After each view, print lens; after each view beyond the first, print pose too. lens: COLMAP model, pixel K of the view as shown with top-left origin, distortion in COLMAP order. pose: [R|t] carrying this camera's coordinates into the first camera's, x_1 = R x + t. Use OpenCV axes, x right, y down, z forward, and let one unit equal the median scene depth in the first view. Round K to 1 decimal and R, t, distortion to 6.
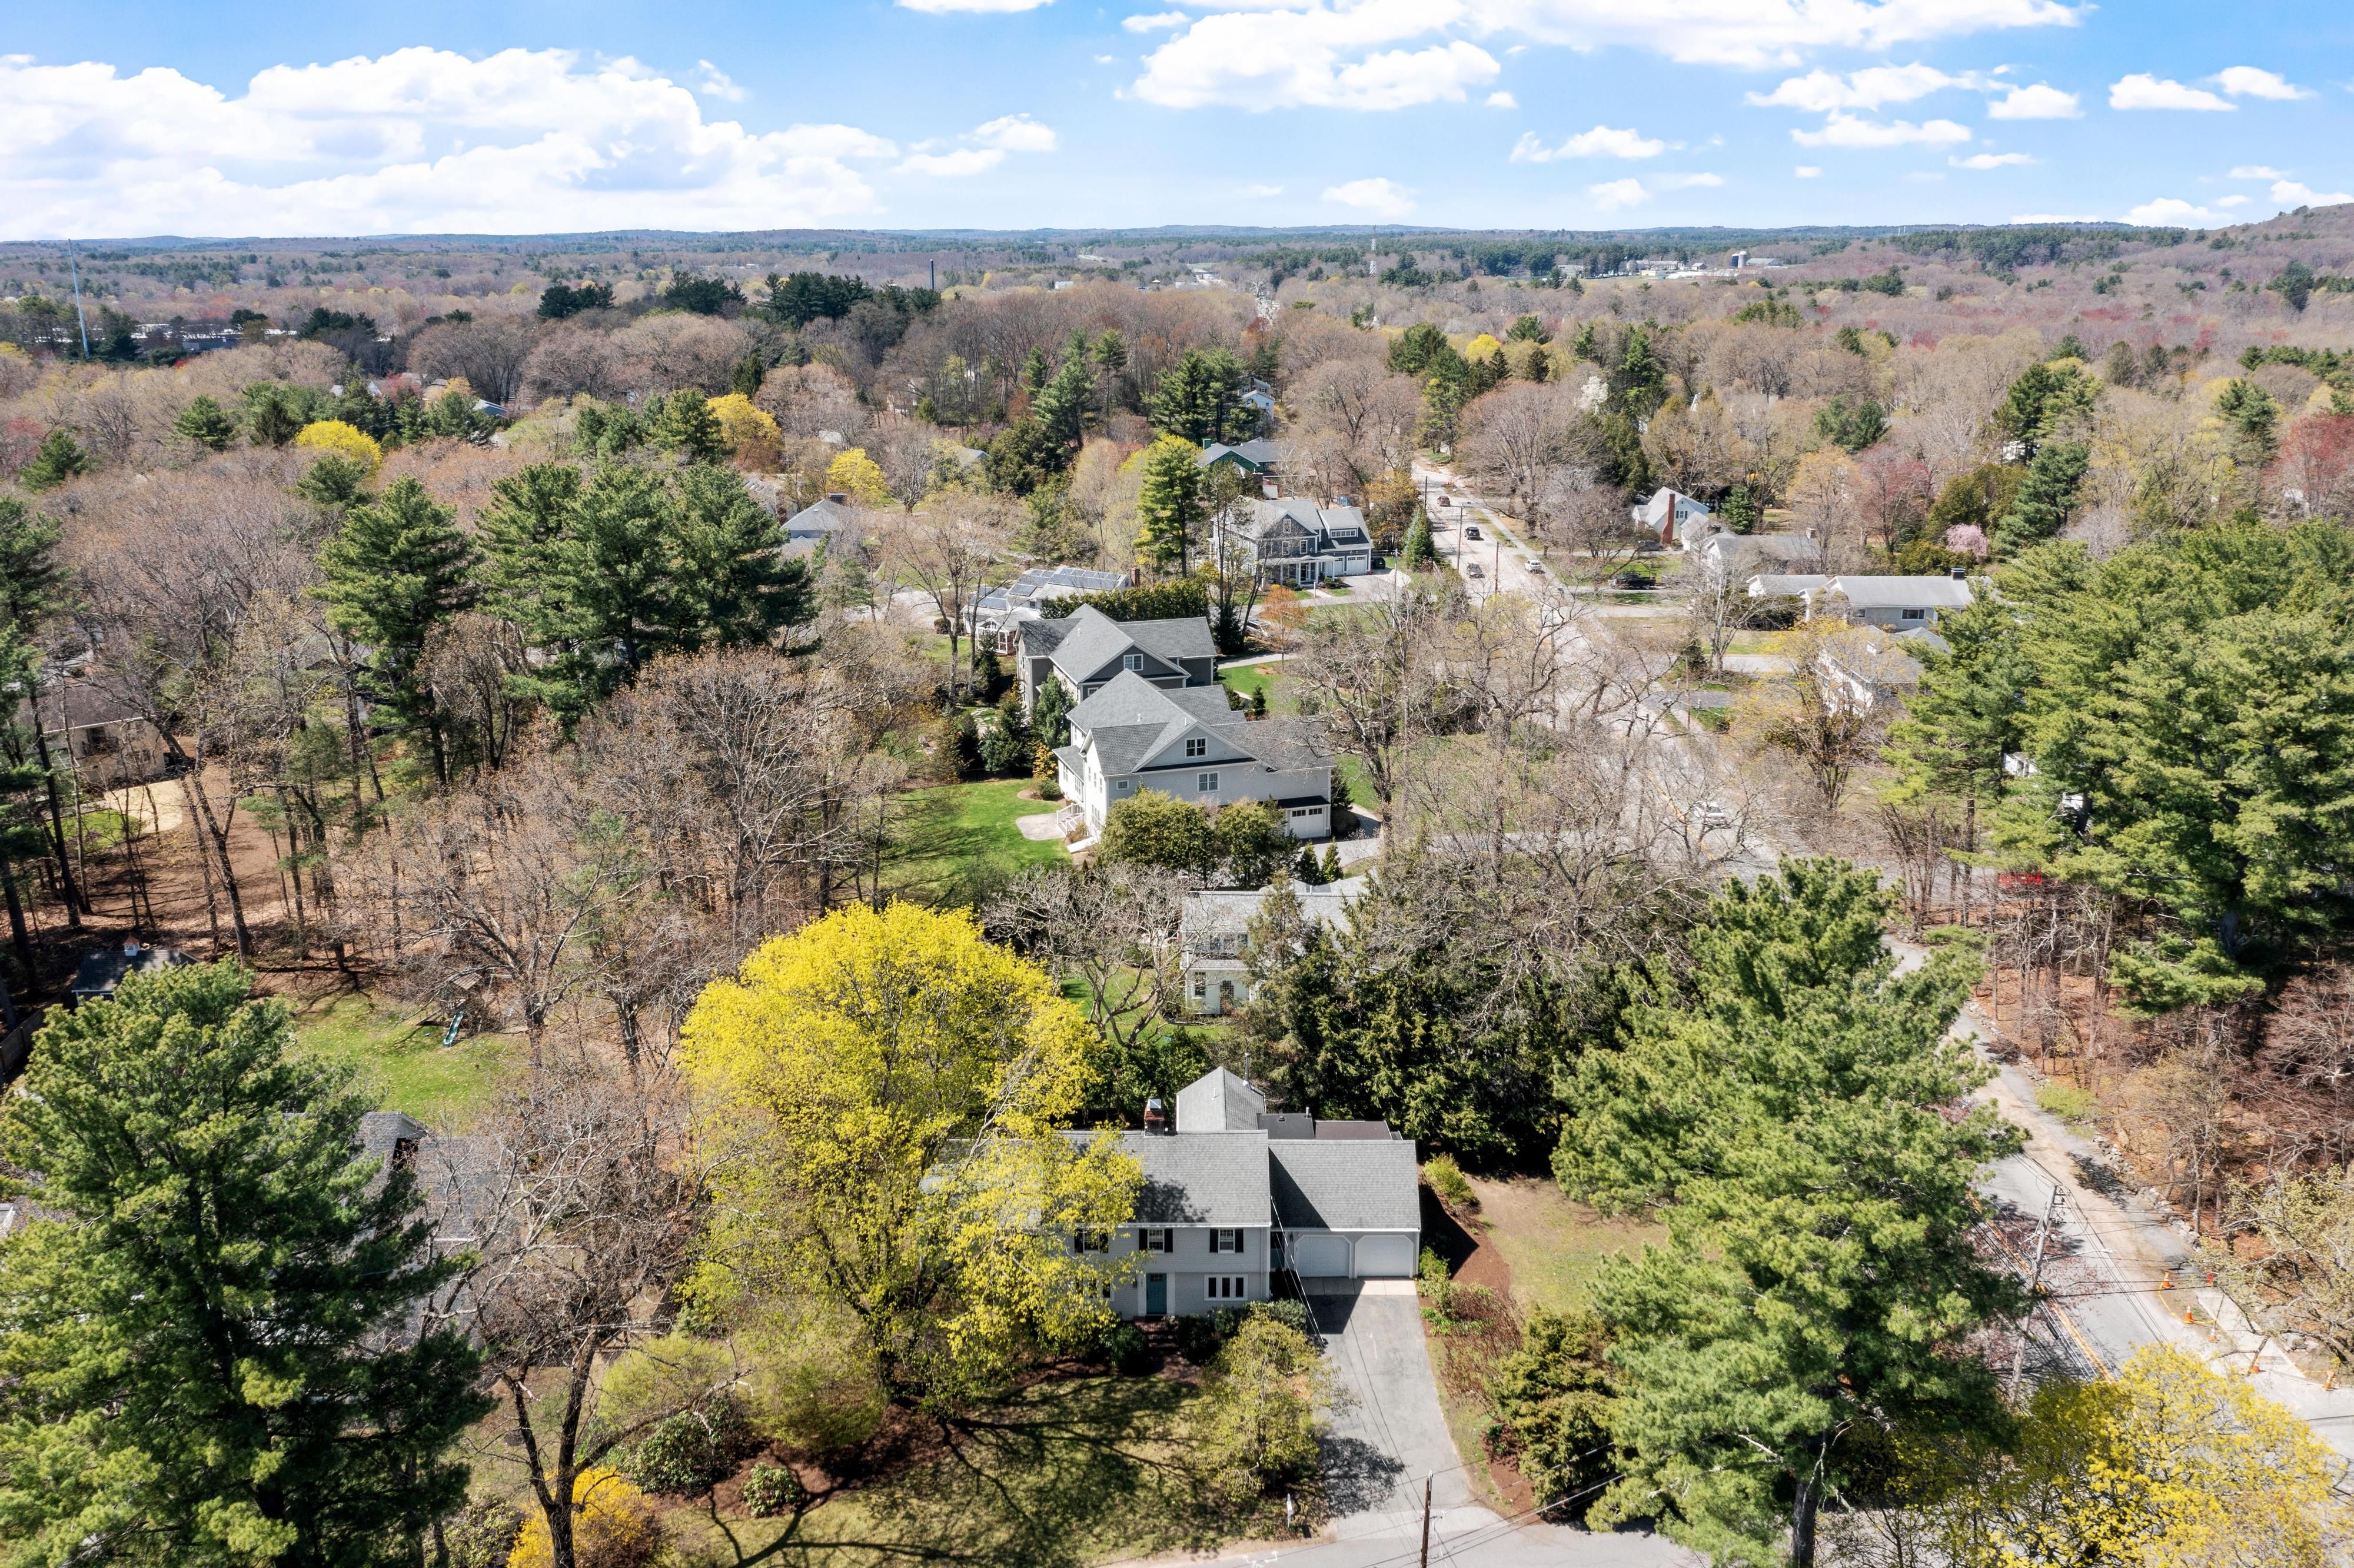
lens RADIAL K [[1906.8, 0, 1177.0], [0, 1906.8, 784.0], [0, 0, 1]] dist [0.069093, -0.001514]
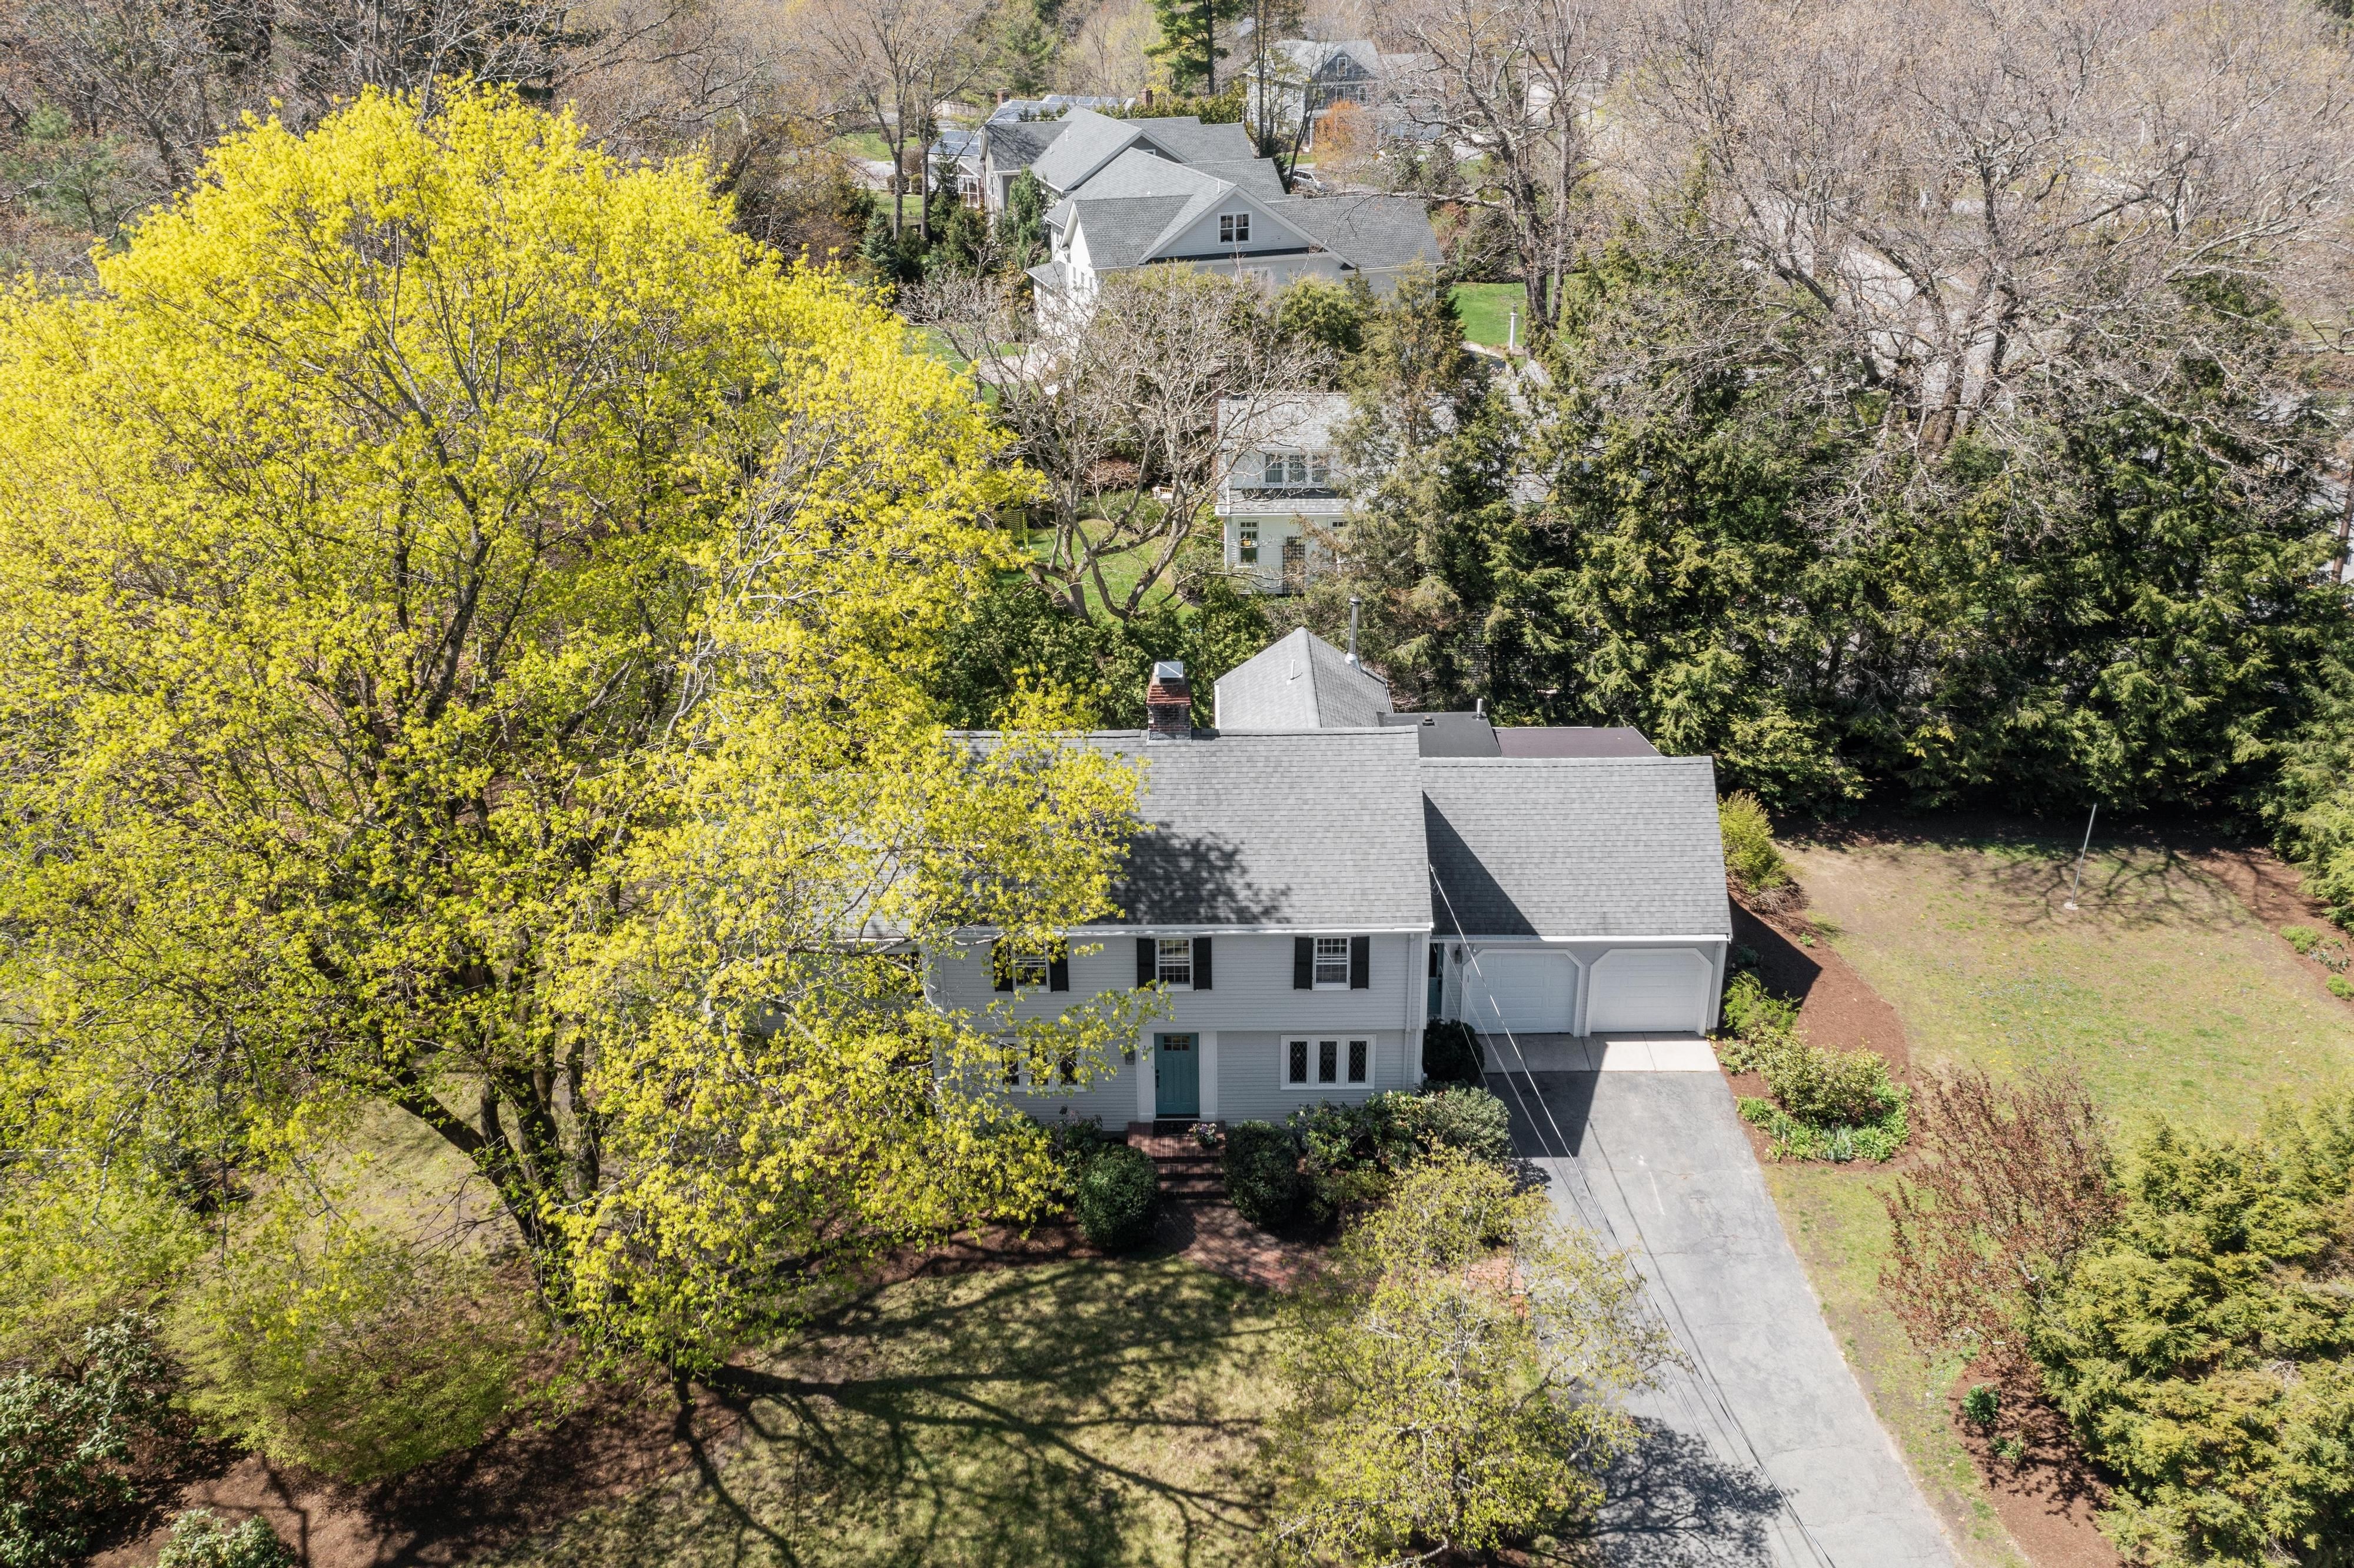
lens RADIAL K [[1906.8, 0, 1177.0], [0, 1906.8, 784.0], [0, 0, 1]] dist [0.069093, -0.001514]
pose [[0.999895, -0.006198, -0.013136, -0.004072], [0.008030, 0.989491, 0.144368, 0.125794], [0.012104, -0.144458, 0.989437, 0.536410]]
